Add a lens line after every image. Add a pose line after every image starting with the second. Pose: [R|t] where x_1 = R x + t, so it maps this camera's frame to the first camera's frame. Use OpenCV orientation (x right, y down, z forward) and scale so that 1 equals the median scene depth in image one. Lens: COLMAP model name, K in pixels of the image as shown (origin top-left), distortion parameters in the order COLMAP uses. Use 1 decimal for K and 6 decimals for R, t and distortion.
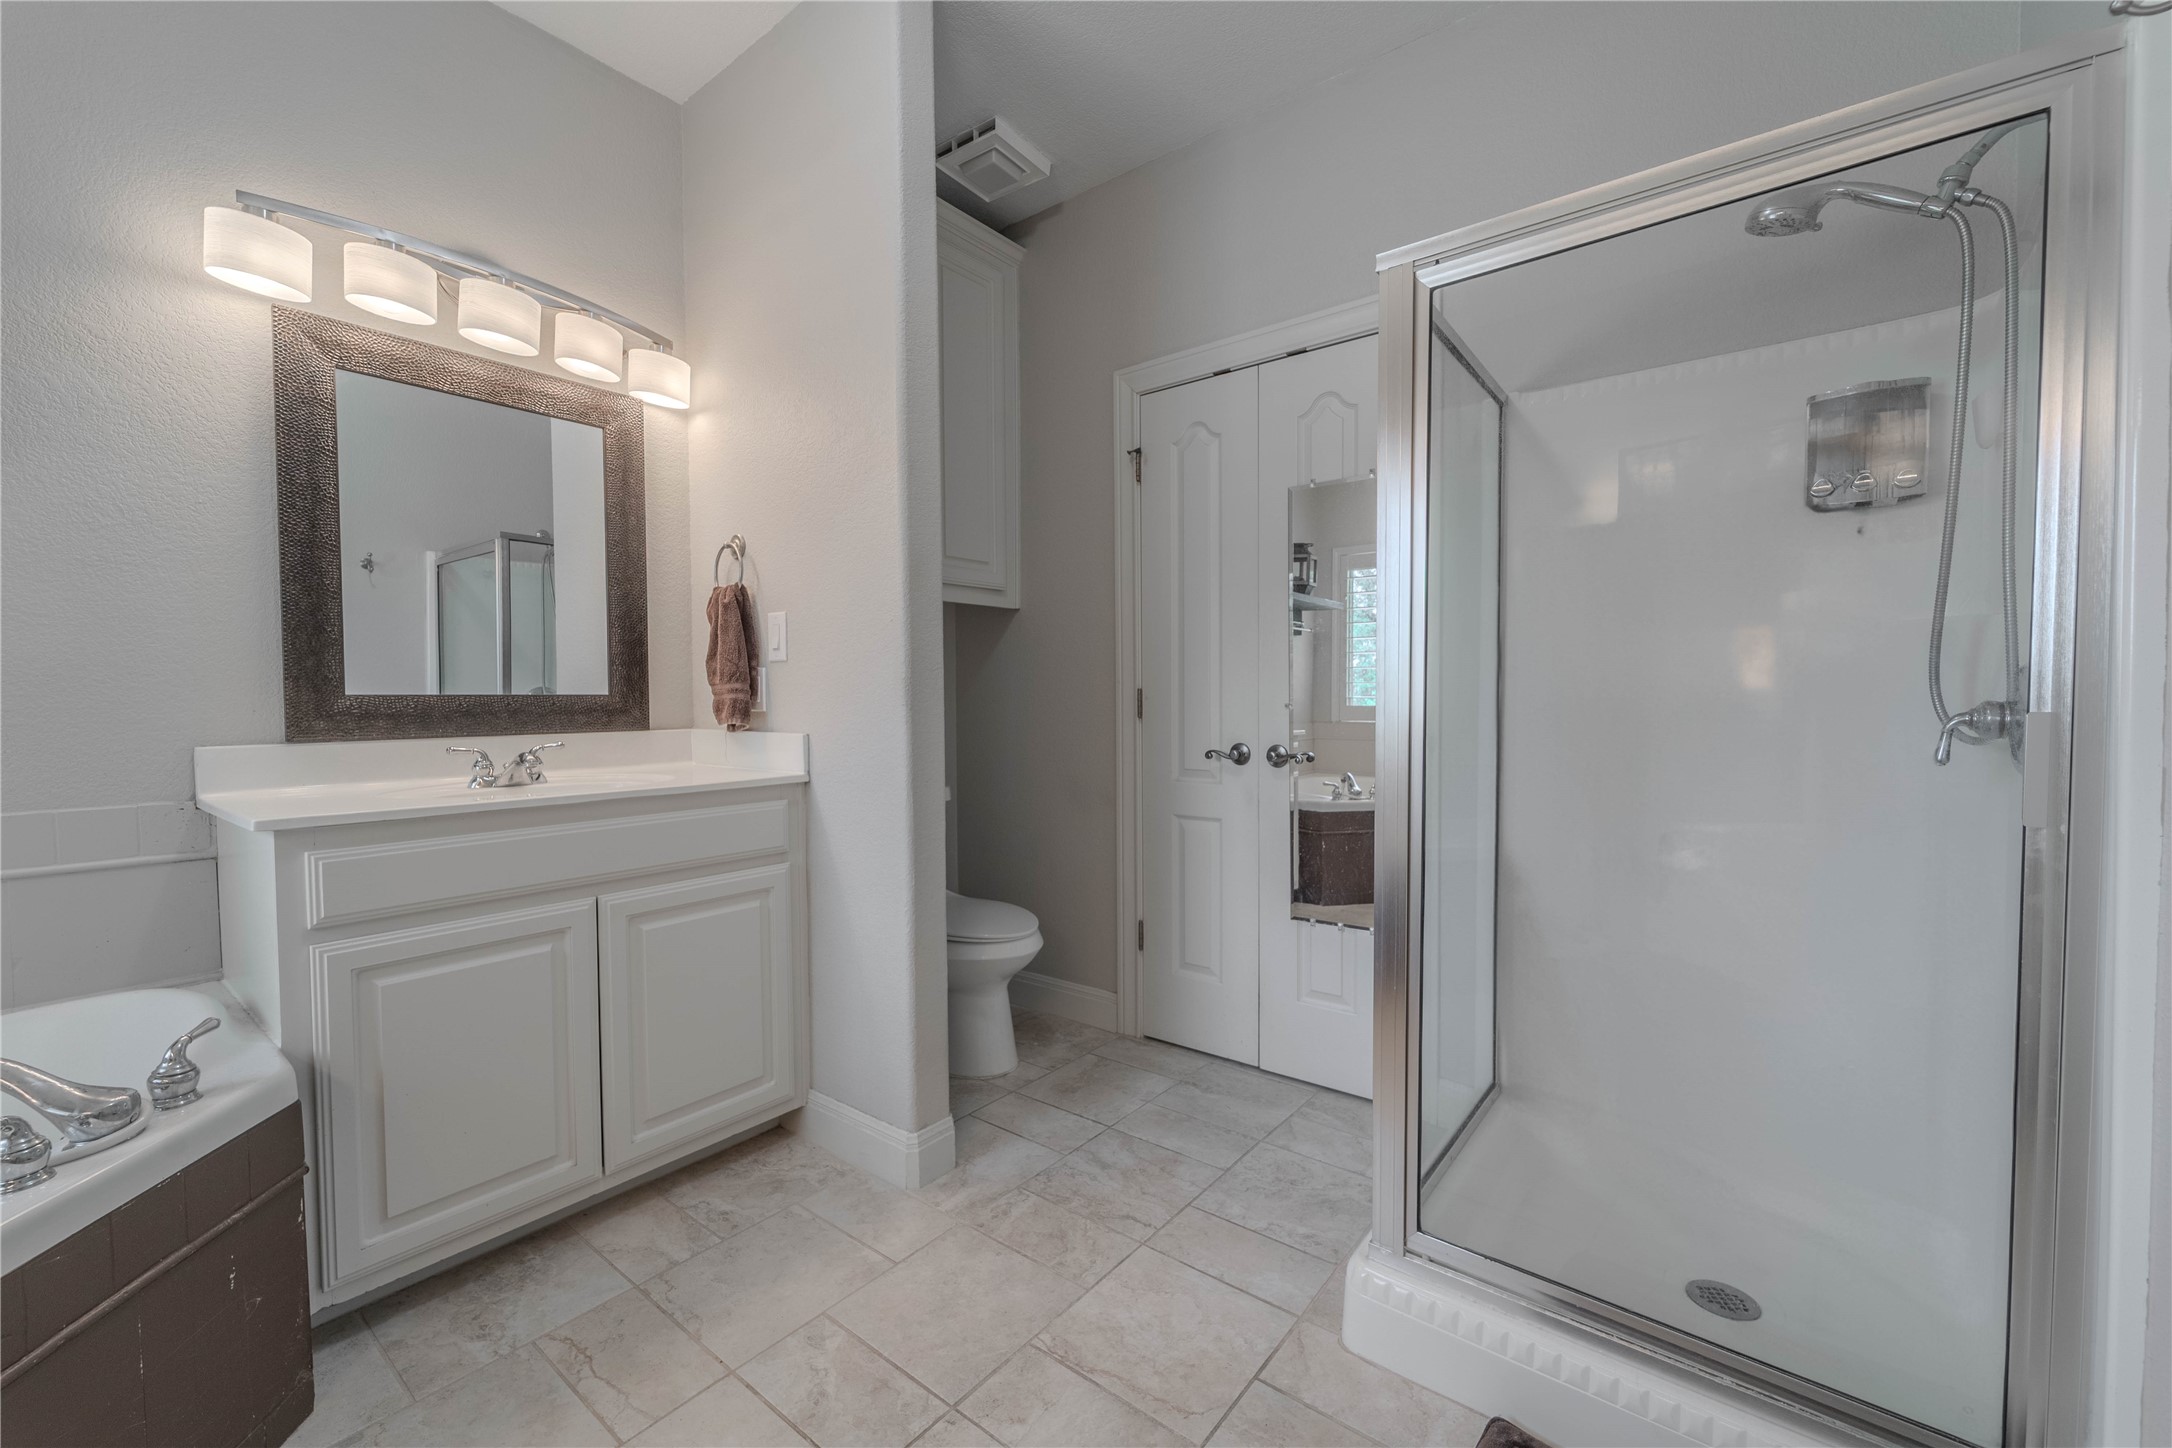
lens RADIAL K [[874.0, 0, 1087.6], [0, 874.0, 723.2], [0, 0, 1]] dist [-0.002276, -0.001089]
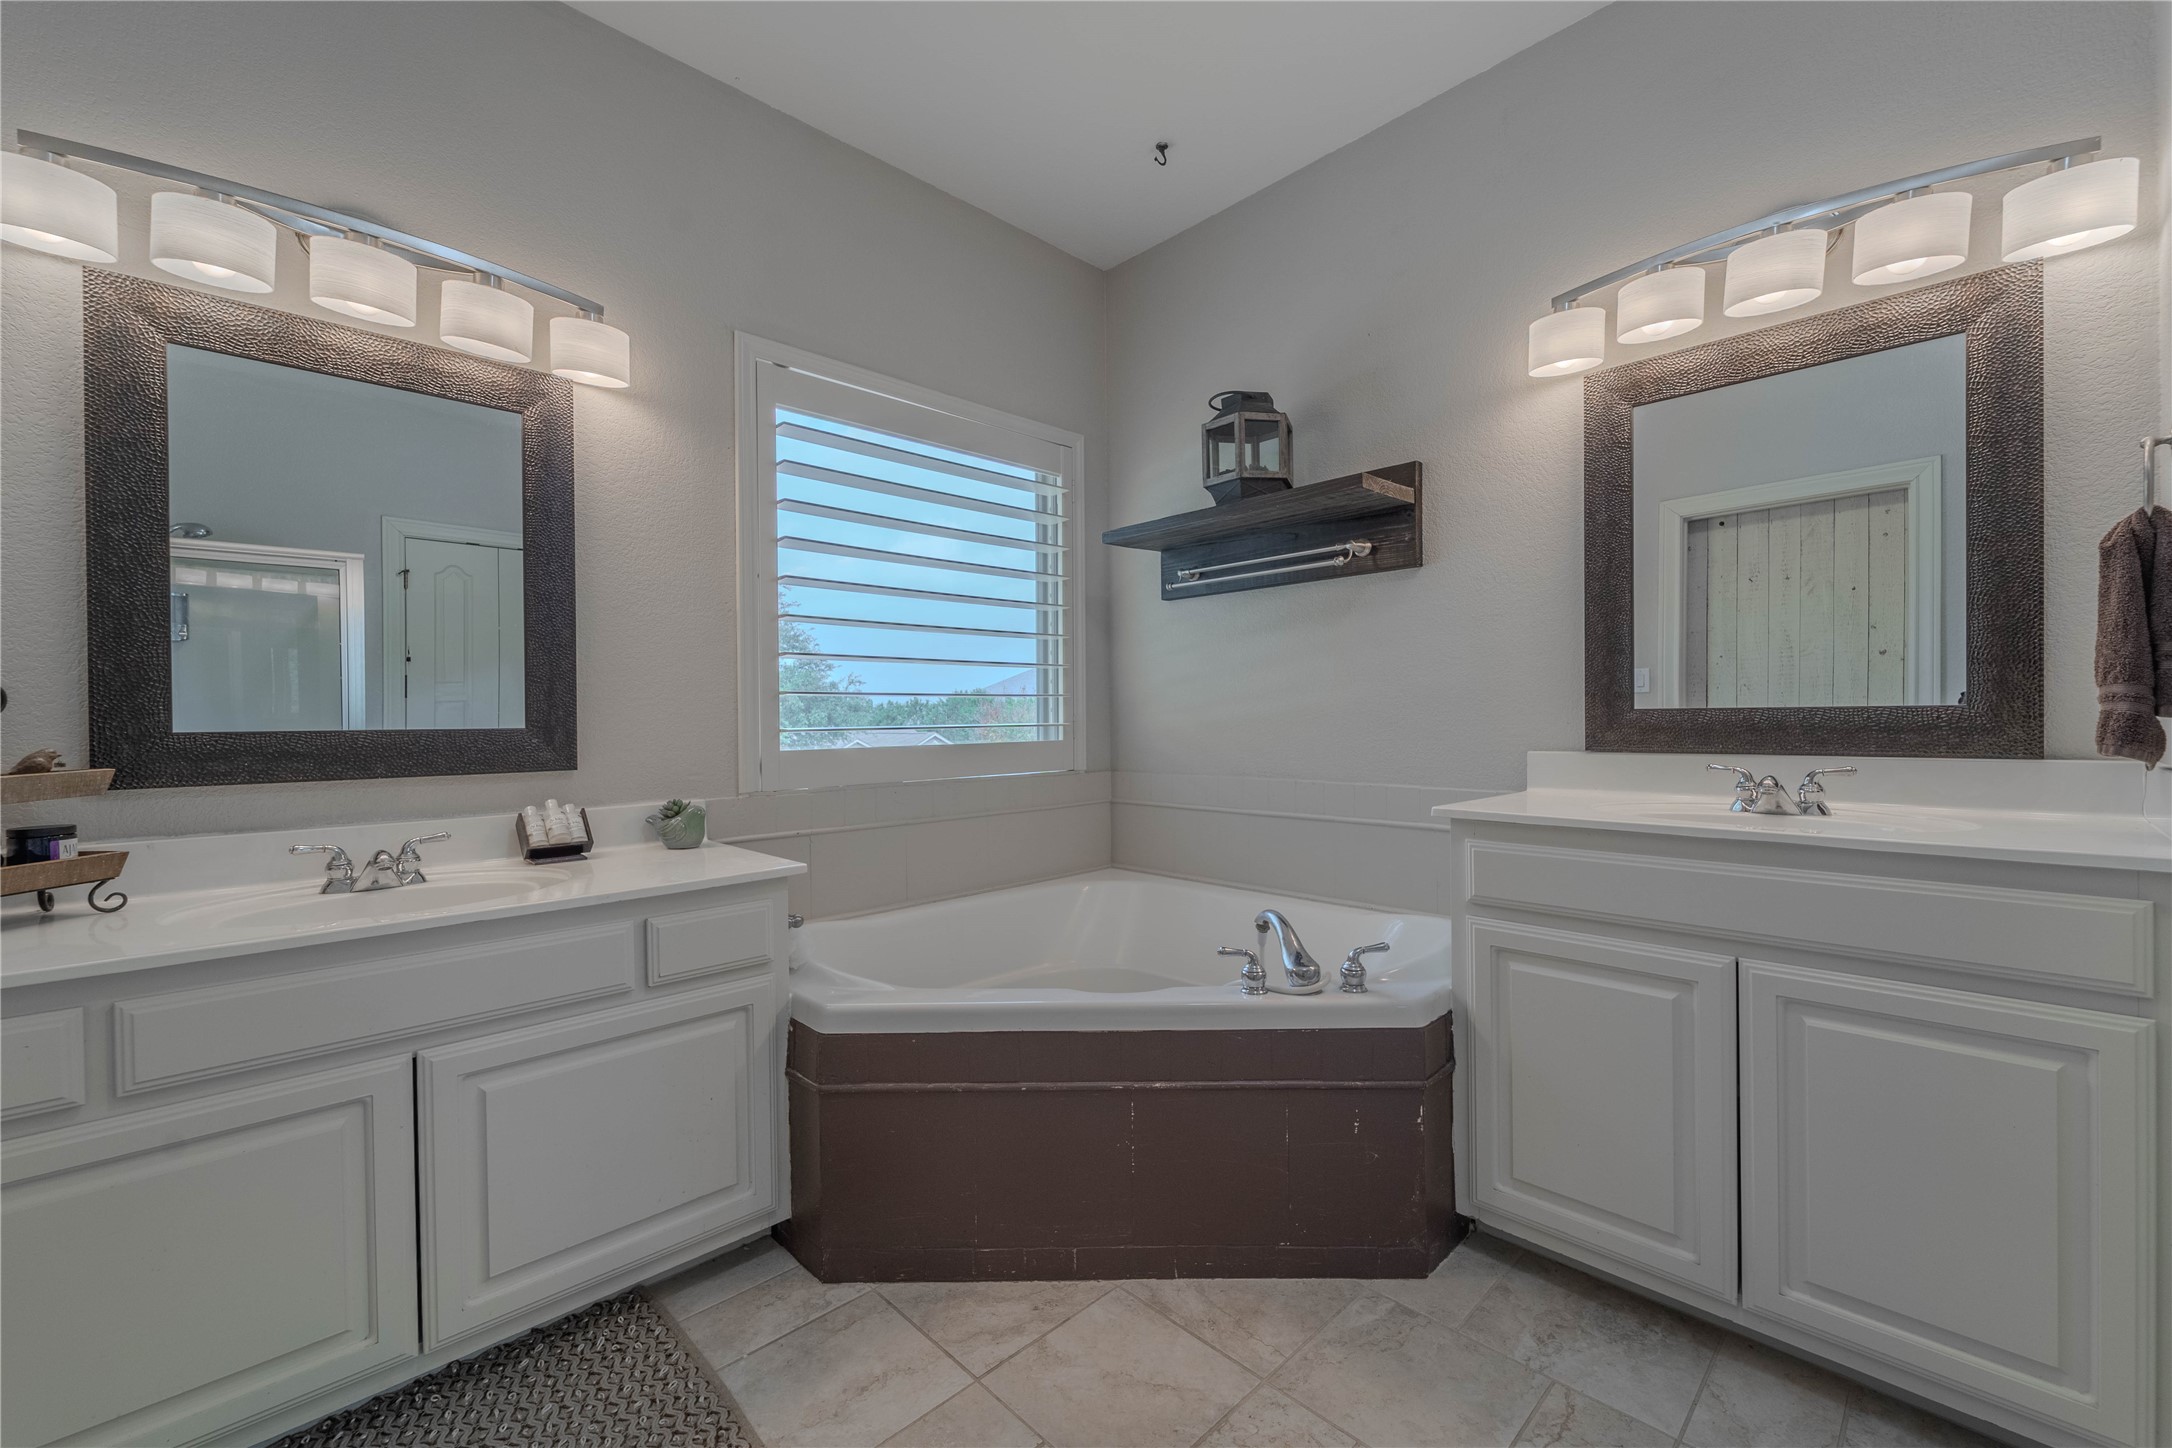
lens RADIAL K [[874.0, 0, 1088.9], [0, 874.0, 721.7], [0, 0, 1]] dist [-0.002276, -0.001089]
pose [[-0.136286, 0.012270, -0.990594, 0.317201], [-0.020030, 0.999685, 0.015138, -0.020440], [0.990467, 0.021905, -0.135997, 0.503232]]
